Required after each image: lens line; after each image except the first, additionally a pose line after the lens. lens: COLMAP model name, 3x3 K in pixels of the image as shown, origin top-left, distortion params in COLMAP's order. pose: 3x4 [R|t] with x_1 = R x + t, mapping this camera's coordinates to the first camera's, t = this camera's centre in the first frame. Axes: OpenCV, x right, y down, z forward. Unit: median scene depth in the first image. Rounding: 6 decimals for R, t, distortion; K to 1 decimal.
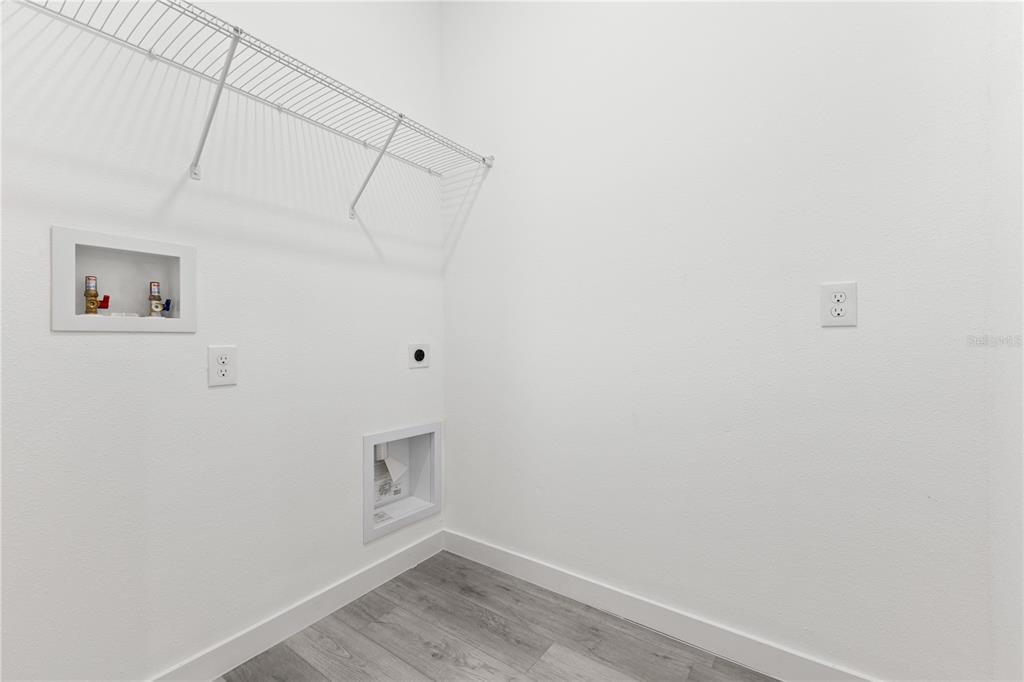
lens RADIAL K [[437.8, 0, 515.5], [0, 437.8, 341.1], [0, 0, 1]] dist [0.009410, -0.001047]
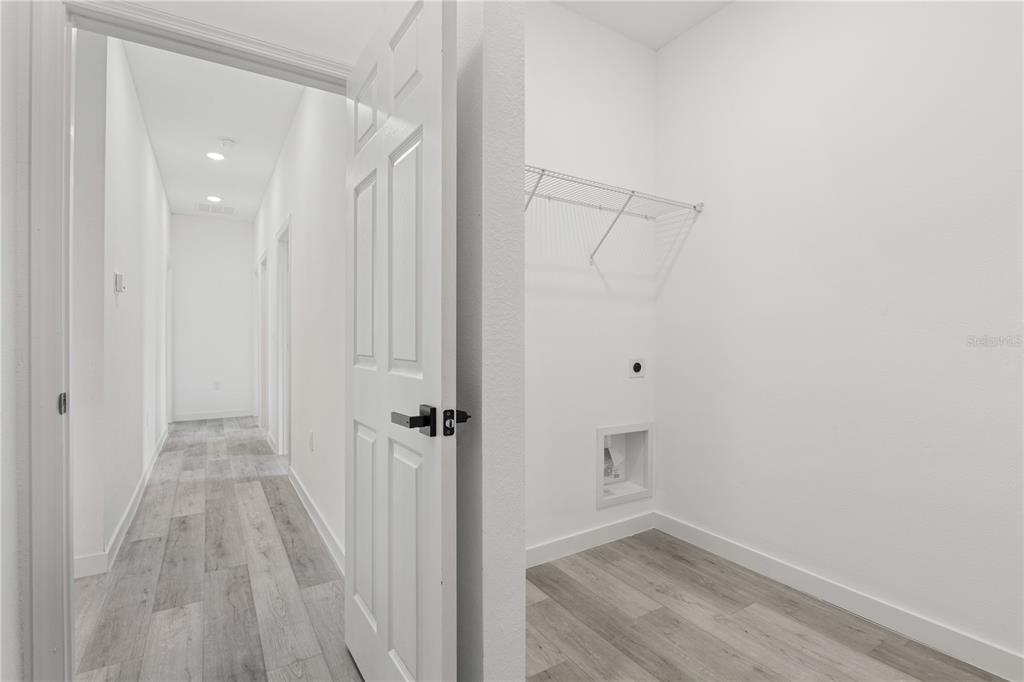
lens RADIAL K [[499.3, 0, 509.0], [0, 499.3, 335.1], [0, 0, 1]] dist [0.010880, 0.003380]
pose [[0.929074, 0.011728, -0.369707, -0.037372], [-0.012240, 0.999925, 0.000959, -0.063413], [0.369690, 0.003634, 0.929148, -0.508348]]
